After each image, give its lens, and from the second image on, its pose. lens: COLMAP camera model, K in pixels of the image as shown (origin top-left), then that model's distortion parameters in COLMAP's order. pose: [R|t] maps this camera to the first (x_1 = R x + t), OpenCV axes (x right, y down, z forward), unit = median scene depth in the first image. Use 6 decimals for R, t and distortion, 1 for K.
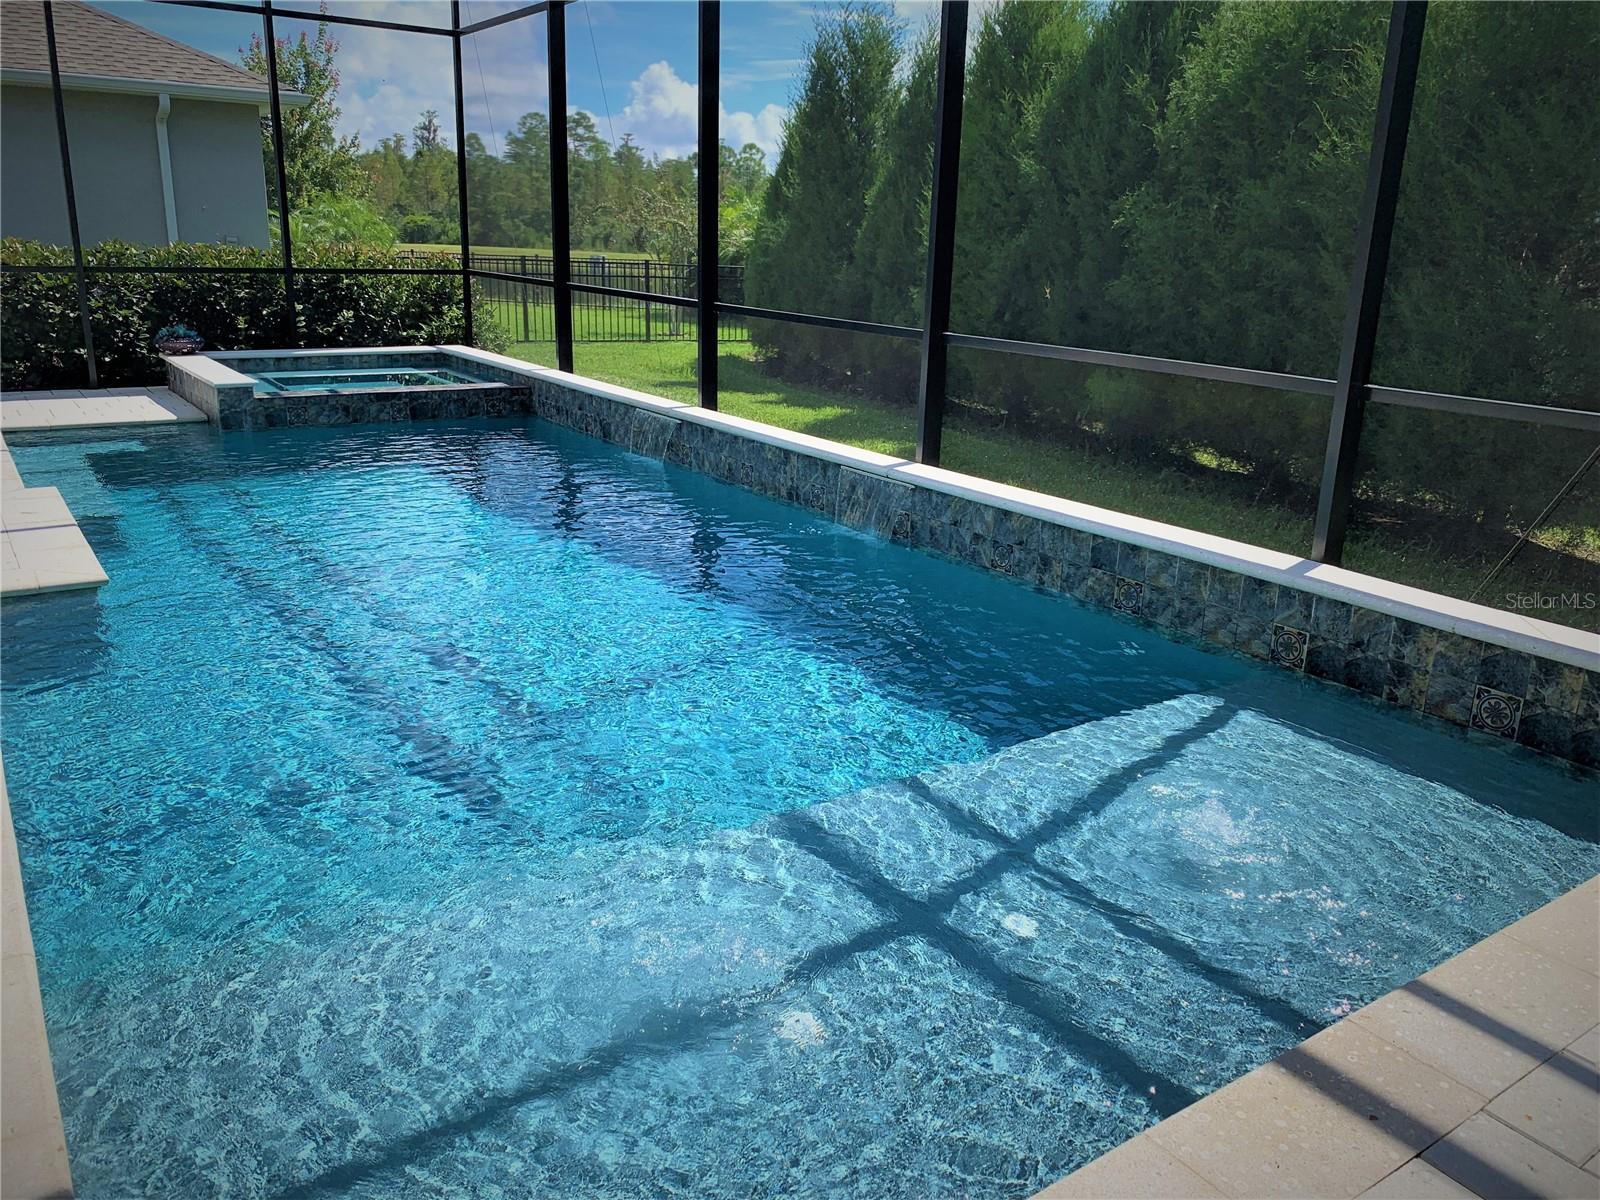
lens RADIAL K [[1223.6, 0, 800.0], [0, 1223.6, 600.0], [0, 0, 1]] dist [-0.007477, -0.004972]
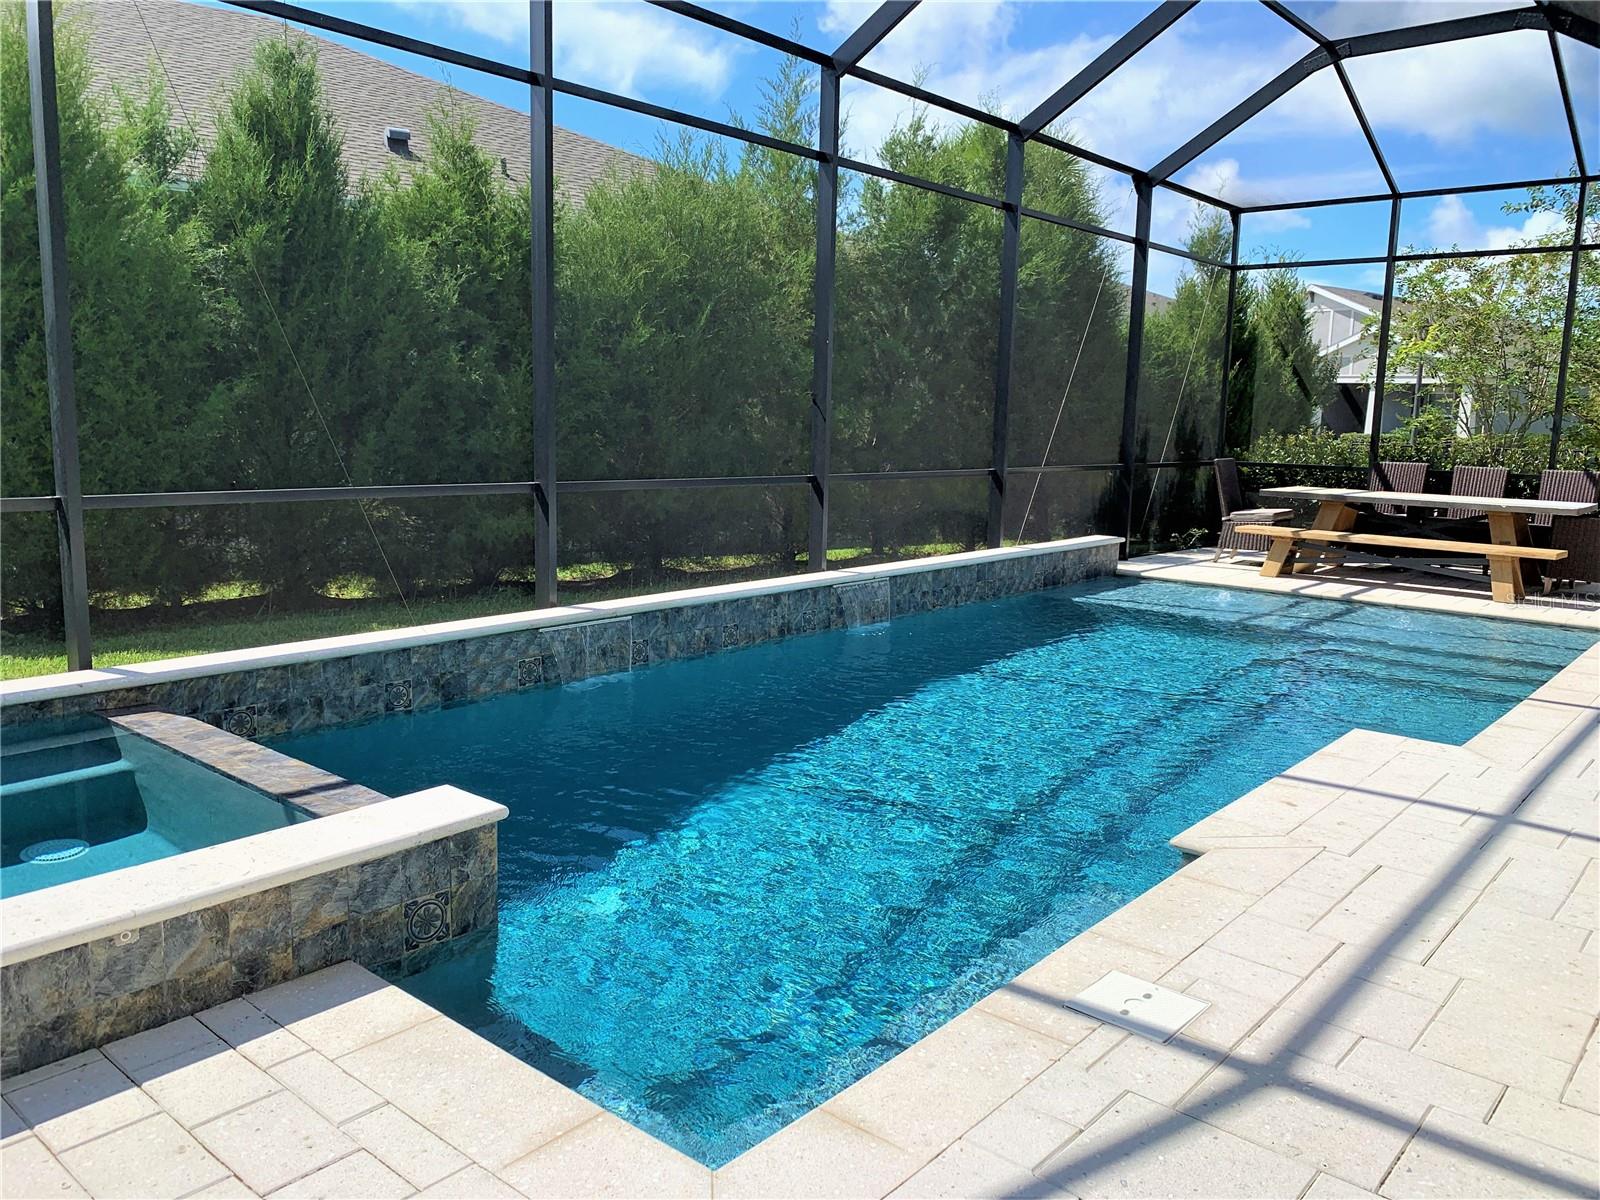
lens RADIAL K [[1223.6, 0, 800.0], [0, 1223.6, 600.0], [0, 0, 1]] dist [-0.007477, -0.004972]
pose [[-0.256463, -0.186472, 0.948396, -1.049973], [0.242731, 0.937343, 0.249938, -0.384334], [-0.935579, 0.294305, -0.195131, 1.197349]]
